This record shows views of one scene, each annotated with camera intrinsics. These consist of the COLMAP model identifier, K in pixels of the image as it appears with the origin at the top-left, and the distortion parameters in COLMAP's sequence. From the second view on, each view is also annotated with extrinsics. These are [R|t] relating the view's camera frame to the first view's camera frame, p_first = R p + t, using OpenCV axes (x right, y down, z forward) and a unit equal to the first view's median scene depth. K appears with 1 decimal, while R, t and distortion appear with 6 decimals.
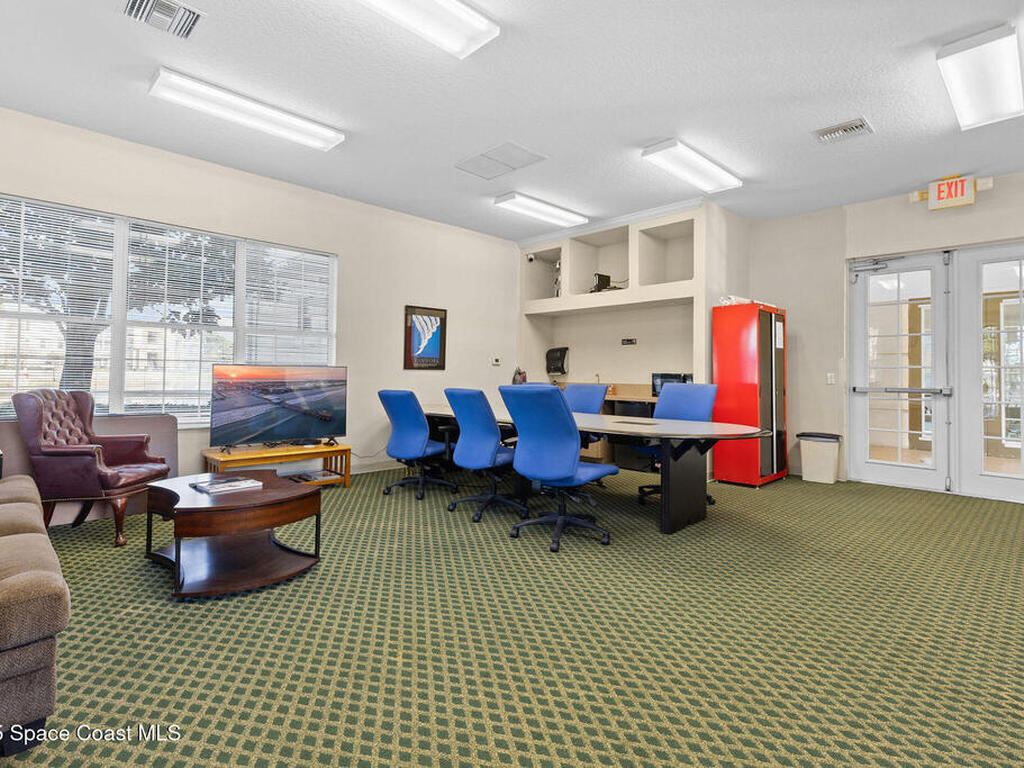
lens RADIAL K [[518.0, 0, 510.7], [0, 518.0, 379.7], [0, 0, 1]] dist [0.004615, 0.001431]
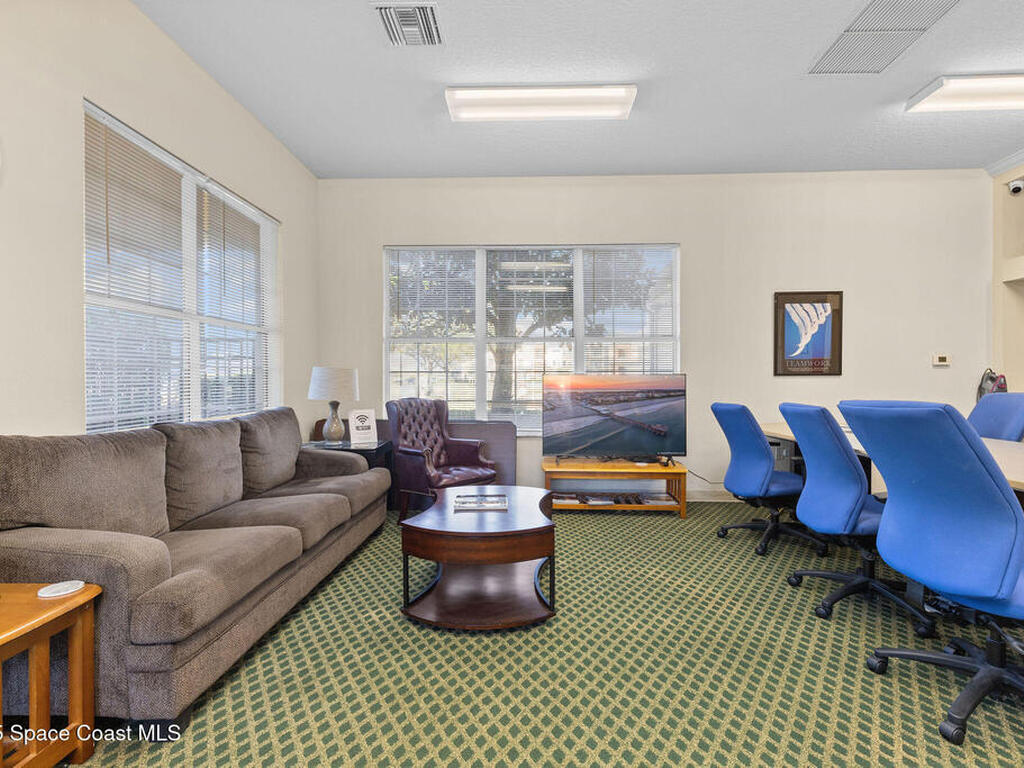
lens RADIAL K [[518.0, 0, 508.2], [0, 518.0, 391.0], [0, 0, 1]] dist [0.004615, 0.001431]
pose [[0.697631, 0.001771, -0.716455, 0.090892], [0.002170, 0.999987, 0.004584, -0.002180], [0.716454, -0.004753, 0.697619, 0.221042]]
